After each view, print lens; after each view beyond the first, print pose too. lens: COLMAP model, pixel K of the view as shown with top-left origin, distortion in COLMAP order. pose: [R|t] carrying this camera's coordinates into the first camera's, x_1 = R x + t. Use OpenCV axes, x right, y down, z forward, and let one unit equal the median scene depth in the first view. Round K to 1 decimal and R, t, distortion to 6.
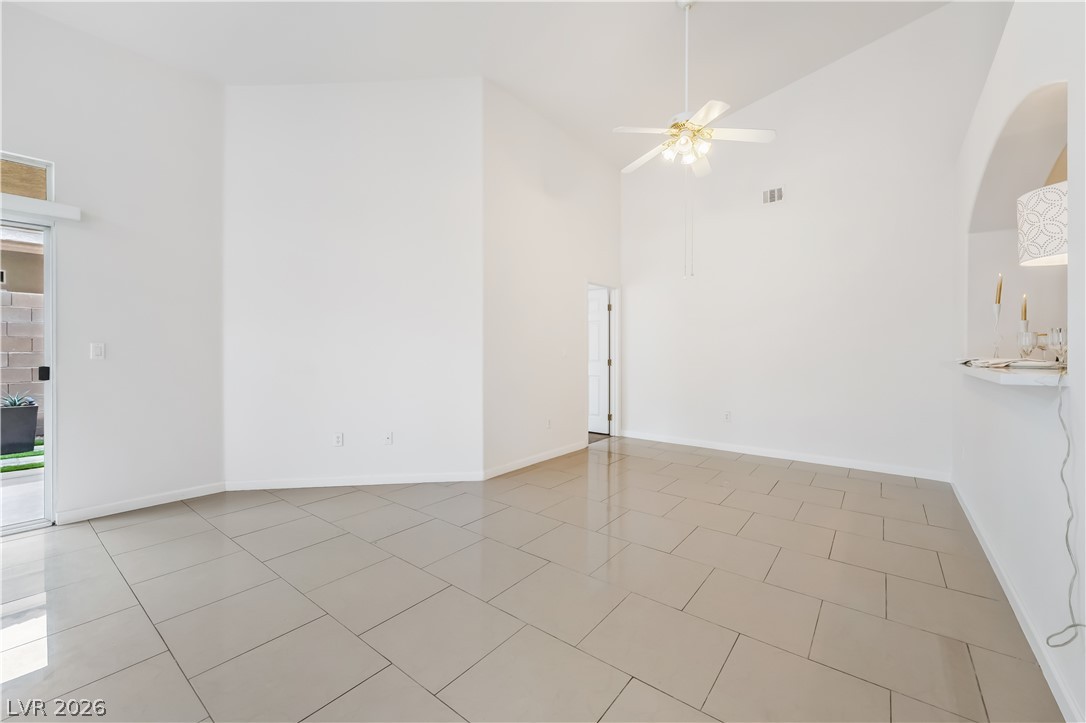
lens RADIAL K [[438.6, 0, 546.9], [0, 438.6, 351.2], [0, 0, 1]] dist [-0.000374, -0.000039]
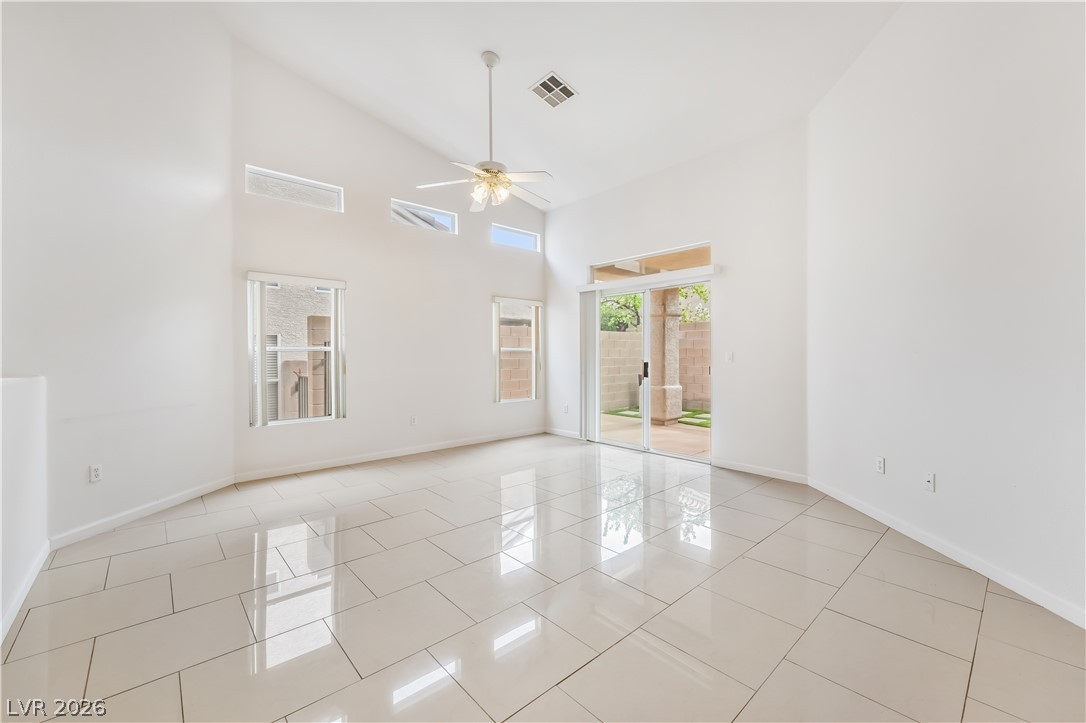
lens RADIAL K [[435.0, 0, 544.0], [0, 435.0, 358.4], [0, 0, 1]] dist [-0.002653, -0.000328]
pose [[-0.179521, 0.004334, -0.983745, 0.526503], [-0.002833, 0.999984, 0.004922, -0.000520], [0.983750, 0.003671, -0.179506, 0.631213]]
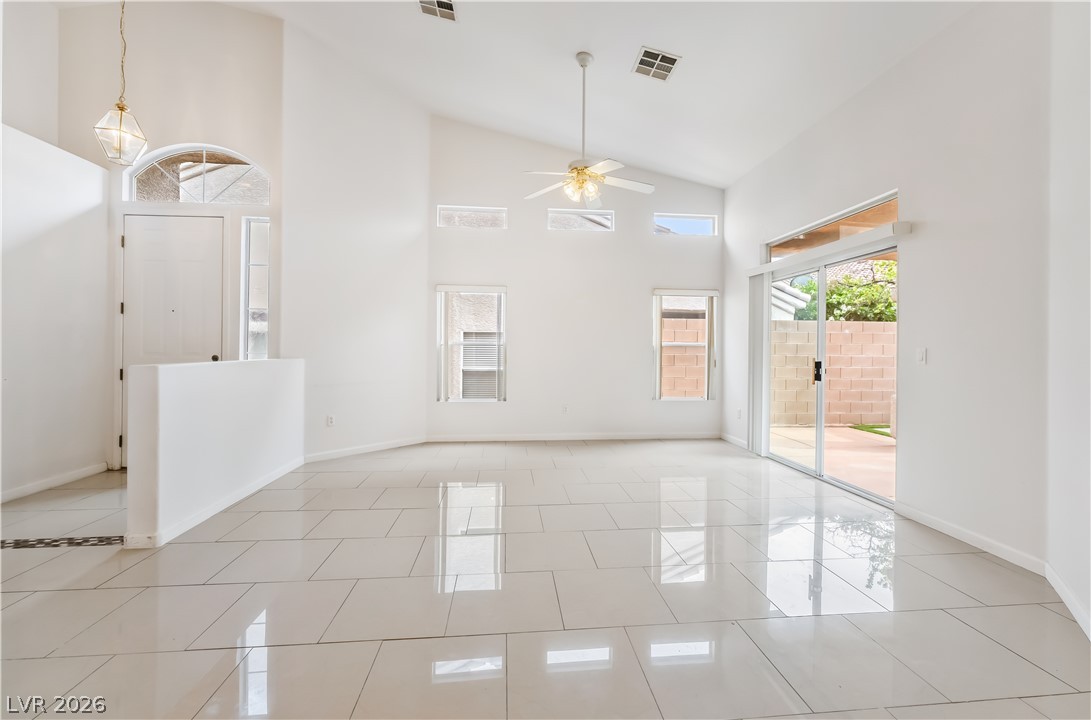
lens RADIAL K [[435.3, 0, 548.0], [0, 435.3, 348.3], [0, 0, 1]] dist [-0.005484, -0.000153]
pose [[-0.728853, -0.012070, -0.684564, 0.267294], [-0.015260, 0.999883, -0.001382, -0.002047], [0.684500, 0.009440, -0.728951, 1.107542]]
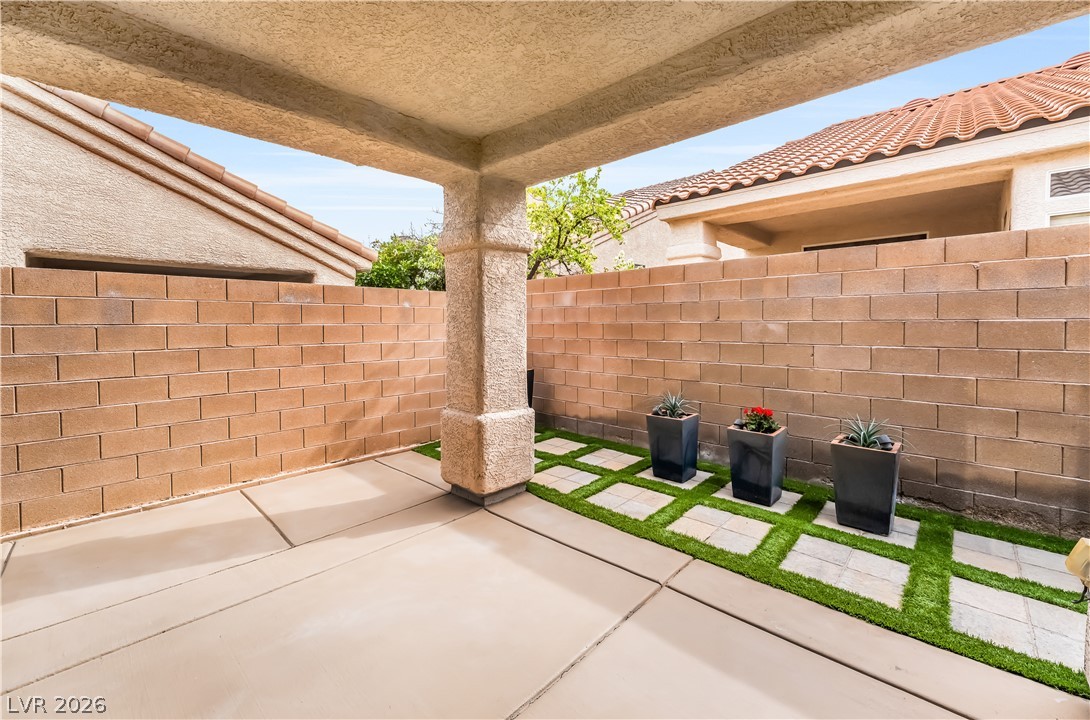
lens RADIAL K [[449.4, 0, 545.7], [0, 449.4, 337.5], [0, 0, 1]] dist [-0.000348, -0.000037]
pose [[-0.097049, 0.023192, -0.995009, -1.071246], [0.002750, 0.999731, 0.023034, -0.045328], [0.995276, -0.000501, -0.097087, 1.149277]]
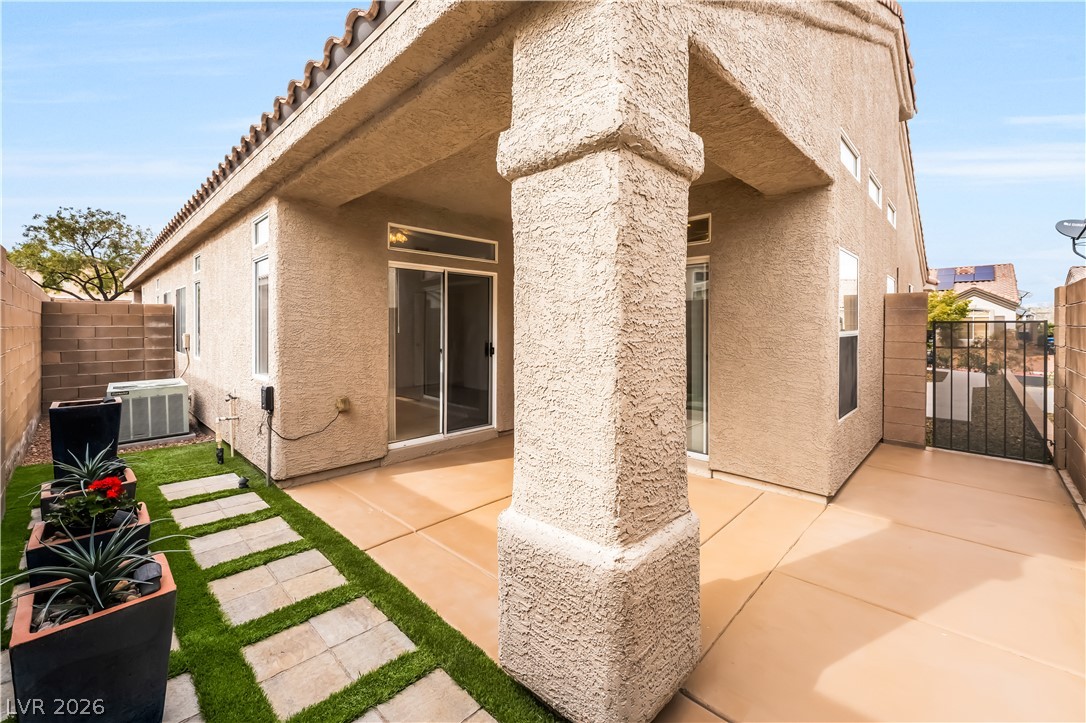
lens RADIAL K [[439.7, 0, 543.7], [0, 439.7, 327.6], [0, 0, 1]] dist [0.000342, 0.000034]
pose [[0.104144, -0.006564, 0.994541, -2.921526], [0.000827, 0.999978, 0.006514, -0.060012], [-0.994562, 0.000144, 0.104148, 0.868087]]
